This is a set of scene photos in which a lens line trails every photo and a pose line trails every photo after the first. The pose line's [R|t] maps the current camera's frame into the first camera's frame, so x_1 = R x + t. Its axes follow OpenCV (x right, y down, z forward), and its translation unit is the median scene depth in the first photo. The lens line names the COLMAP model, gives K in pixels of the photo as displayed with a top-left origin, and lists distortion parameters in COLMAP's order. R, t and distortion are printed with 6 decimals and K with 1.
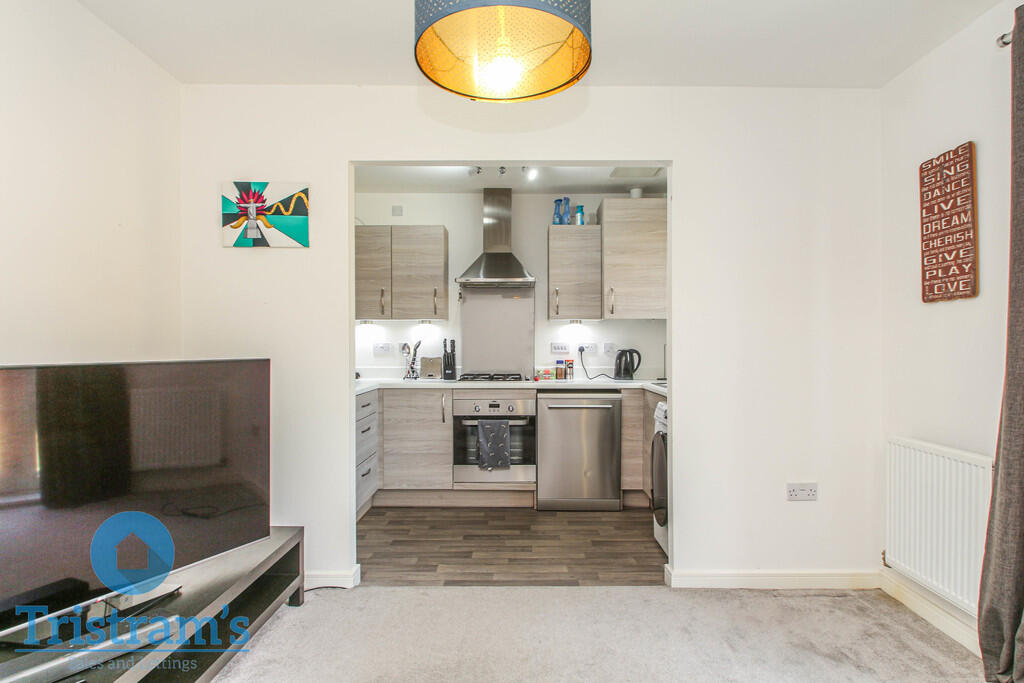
lens RADIAL K [[586.2, 0, 518.1], [0, 586.2, 353.9], [0, 0, 1]] dist [-0.008161, -0.003208]
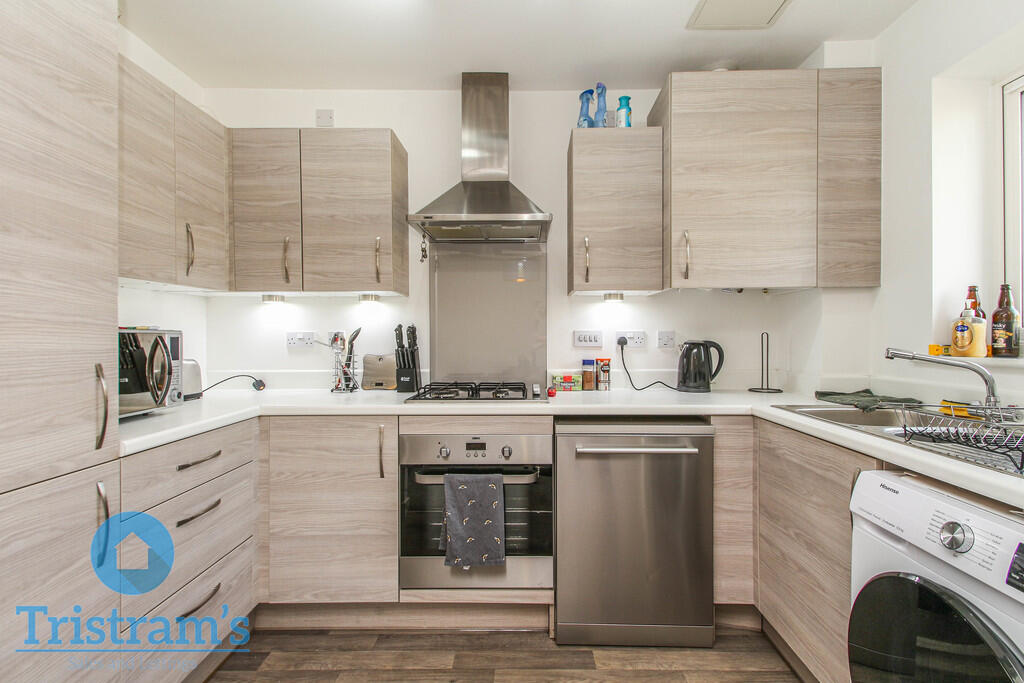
lens RADIAL K [[487.5, 0, 520.6], [0, 487.5, 339.8], [0, 0, 1]] dist [0.020397, -0.002244]
pose [[0.999990, -0.002828, -0.003379, 0.002592], [0.002805, 0.999973, -0.006834, -0.006984], [0.003398, 0.006825, 0.999971, 0.547996]]
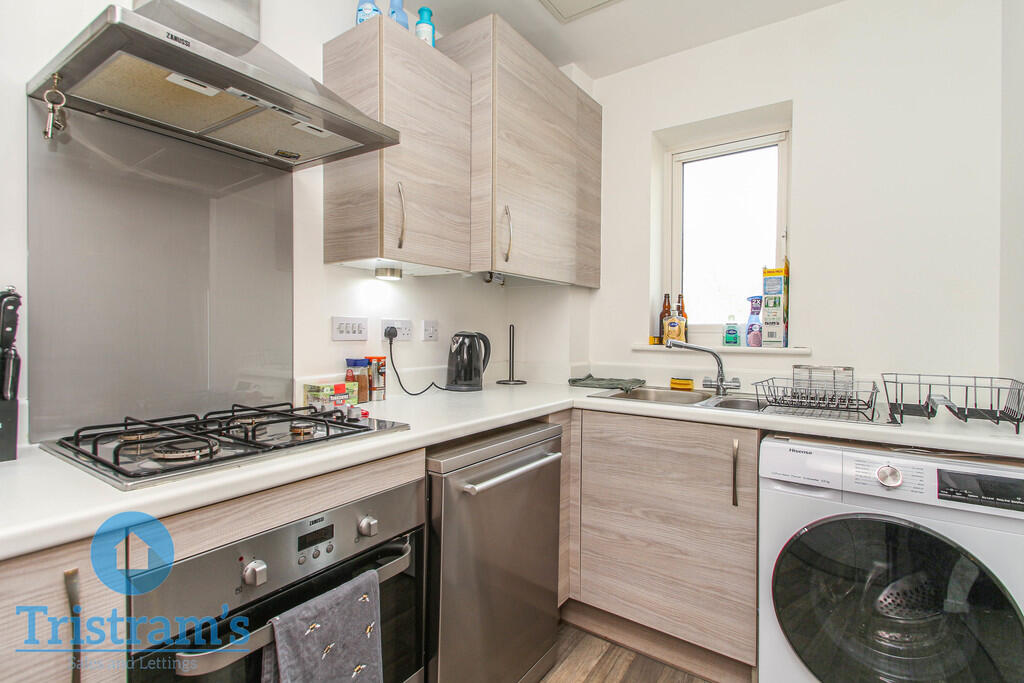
lens RADIAL K [[487.5, 0, 519.7], [0, 487.5, 335.7], [0, 0, 1]] dist [0.020397, -0.002244]
pose [[0.549272, -0.003226, 0.835637, -0.182385], [0.000174, 0.999993, 0.003746, -0.007689], [-0.835643, -0.001912, 0.549269, 0.792143]]
